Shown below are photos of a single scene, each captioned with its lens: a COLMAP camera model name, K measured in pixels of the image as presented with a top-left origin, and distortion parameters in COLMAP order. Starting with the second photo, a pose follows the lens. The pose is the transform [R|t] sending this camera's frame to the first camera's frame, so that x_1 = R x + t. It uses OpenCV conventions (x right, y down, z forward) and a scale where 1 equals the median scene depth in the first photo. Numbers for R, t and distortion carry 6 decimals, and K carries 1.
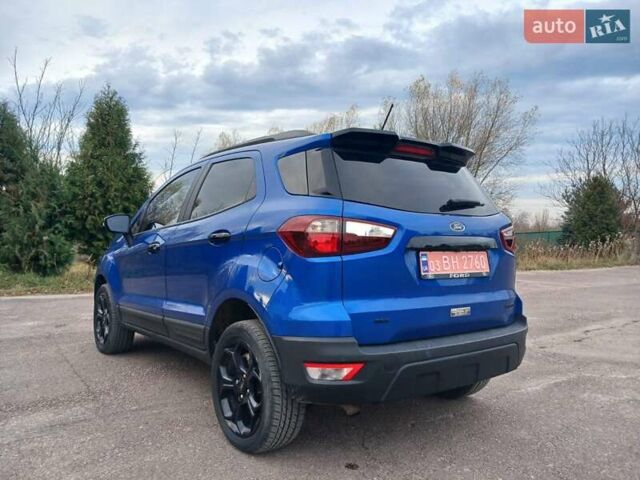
lens RADIAL K [[519.2, 0, 320.0], [0, 519.2, 240.0], [0, 0, 1]] dist [0.057994, -0.097989]
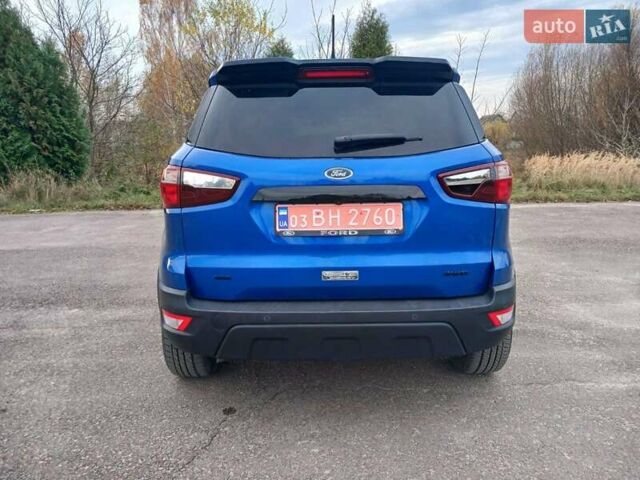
lens RADIAL K [[519.2, 0, 320.0], [0, 519.2, 240.0], [0, 0, 1]] dist [0.057994, -0.097989]
pose [[0.794435, 0.081890, -0.601803, 0.756410], [0.024129, 0.985831, 0.165999, -0.059835], [0.606870, -0.146396, 0.781203, 0.342658]]
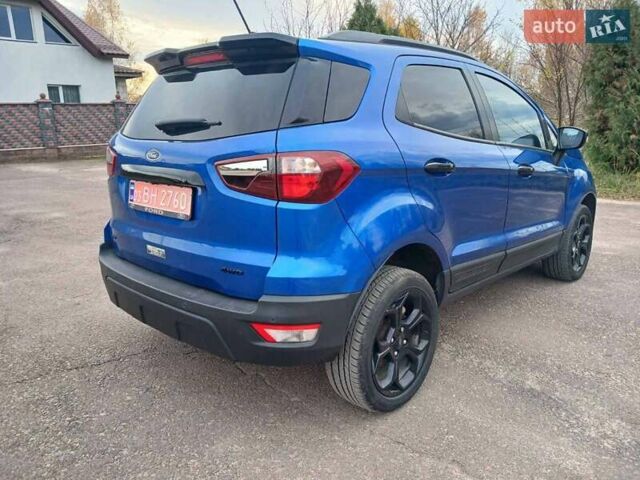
lens RADIAL K [[519.2, 0, 320.0], [0, 519.2, 240.0], [0, 0, 1]] dist [0.057994, -0.097989]
pose [[0.157237, 0.201305, -0.966826, 1.200798], [0.005241, 0.978820, 0.204654, -0.064976], [0.987547, -0.037246, 0.152852, 1.165050]]
